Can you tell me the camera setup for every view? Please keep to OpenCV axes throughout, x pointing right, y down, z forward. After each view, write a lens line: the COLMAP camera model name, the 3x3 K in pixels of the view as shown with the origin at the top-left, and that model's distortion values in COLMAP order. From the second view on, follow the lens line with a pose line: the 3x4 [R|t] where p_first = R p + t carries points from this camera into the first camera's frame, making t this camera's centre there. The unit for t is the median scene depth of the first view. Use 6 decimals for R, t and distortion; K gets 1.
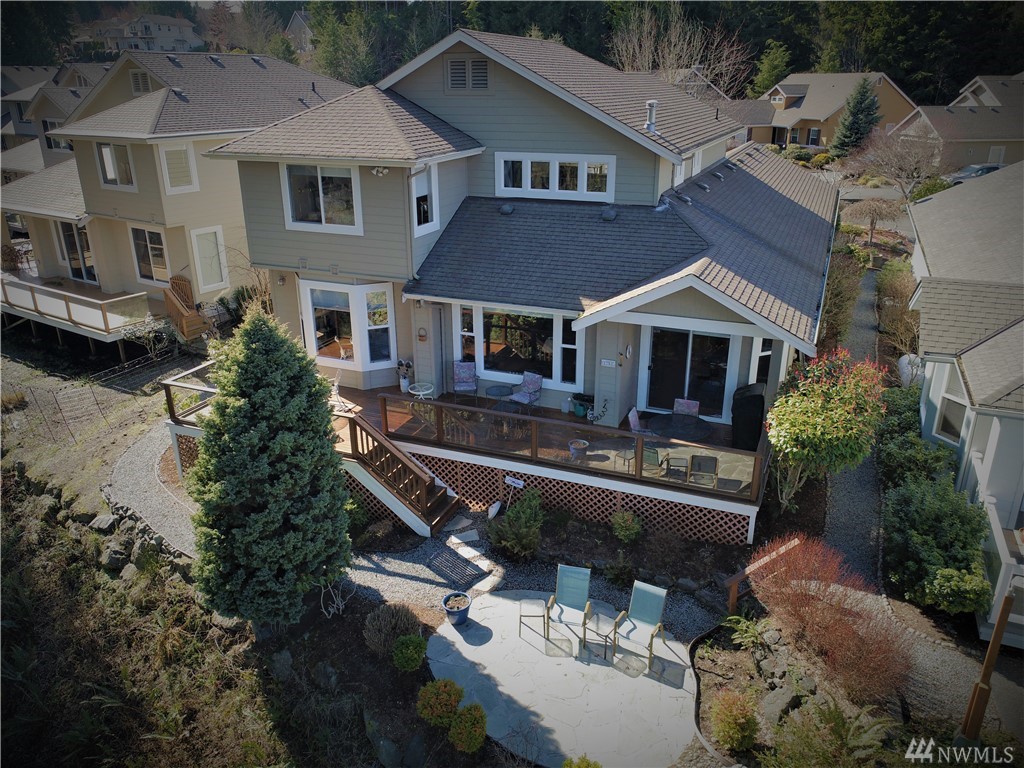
lens RADIAL K [[775.5, 0, 515.2], [0, 775.5, 383.9], [0, 0, 1]] dist [0.006696, -0.001895]
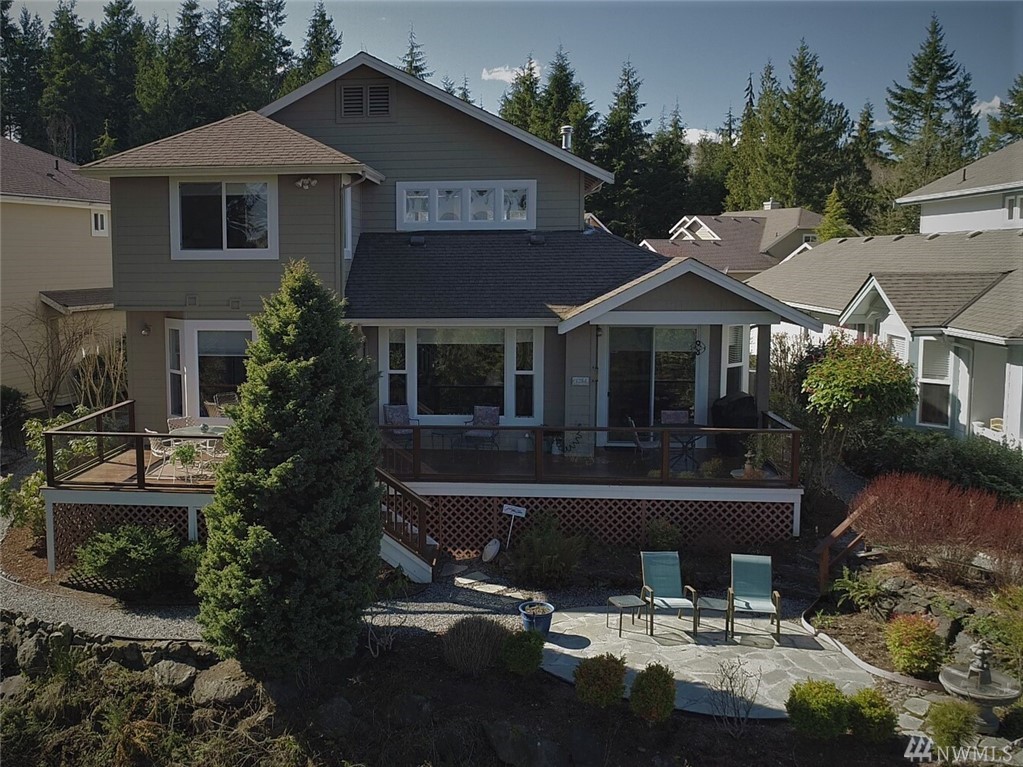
lens RADIAL K [[999.5, 0, 410.2], [0, 999.5, 346.7], [0, 0, 1]] dist [0.004106, 0.000000]
pose [[0.963449, -0.029752, 0.266233, -0.395995], [0.099389, 0.962583, -0.252103, 0.217913], [-0.248771, 0.269349, 0.930357, -0.036234]]
